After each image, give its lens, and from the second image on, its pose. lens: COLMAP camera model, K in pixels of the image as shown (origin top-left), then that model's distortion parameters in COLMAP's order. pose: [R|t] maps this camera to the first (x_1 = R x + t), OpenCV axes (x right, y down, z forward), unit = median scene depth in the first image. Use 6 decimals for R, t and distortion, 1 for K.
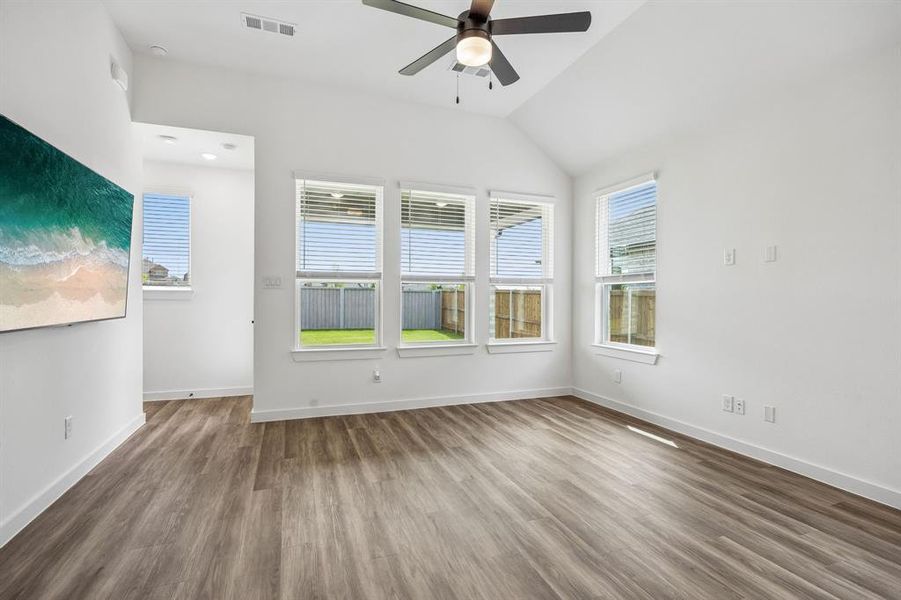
lens RADIAL K [[424.9, 0, 452.2], [0, 424.9, 298.4], [0, 0, 1]] dist [0.000401, 0.000330]
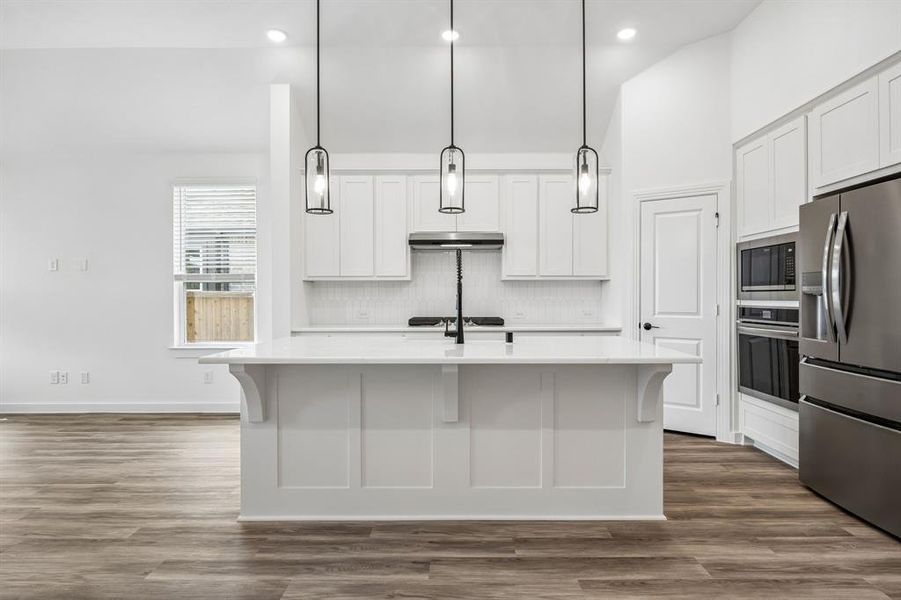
lens RADIAL K [[491.5, 0, 473.9], [0, 491.5, 296.3], [0, 0, 1]] dist [0.000962, -0.000903]
pose [[0.345620, -0.011080, 0.938309, -0.225400], [0.008815, 0.999925, 0.008560, -0.001533], [-0.938333, 0.005313, 0.345692, -0.519600]]
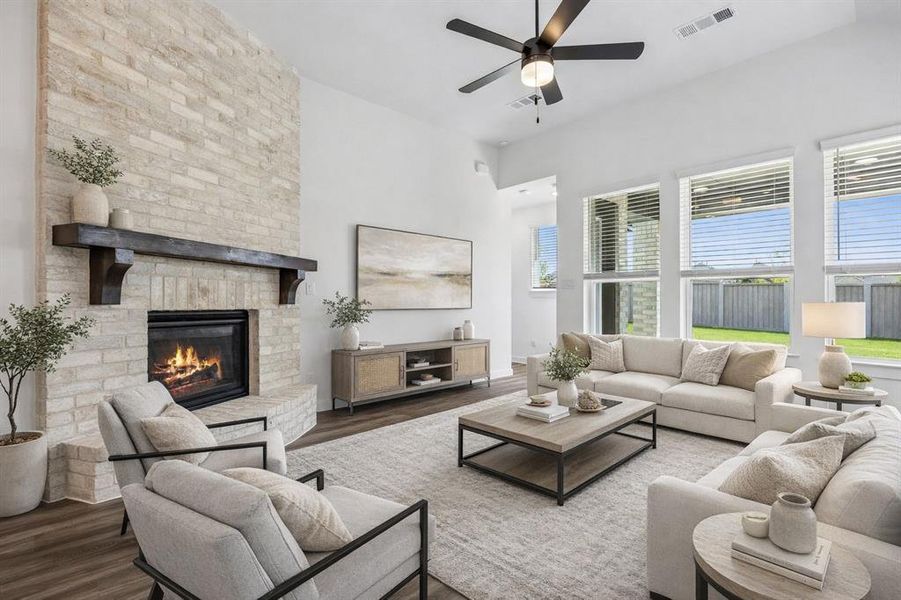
lens RADIAL K [[424.9, 0, 447.6], [0, 424.9, 296.6], [0, 0, 1]] dist [0.000401, 0.000330]
pose [[0.346554, -0.003956, -0.938022, 0.554281], [-0.001315, 0.999988, -0.004703, 0.006935], [0.938029, 0.002863, 0.346545, 0.183052]]
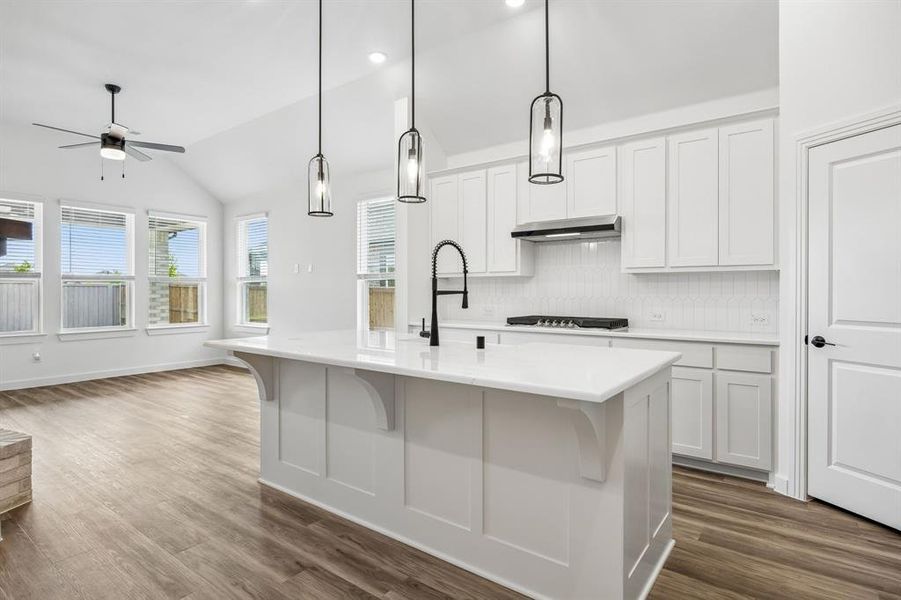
lens RADIAL K [[491.5, 0, 462.4], [0, 491.5, 290.0], [0, 0, 1]] dist [0.000962, -0.000903]
pose [[0.845707, -0.005317, 0.533621, 0.098226], [0.007703, 0.999968, -0.002244, 0.001739], [-0.533592, 0.006009, 0.845721, -0.794877]]
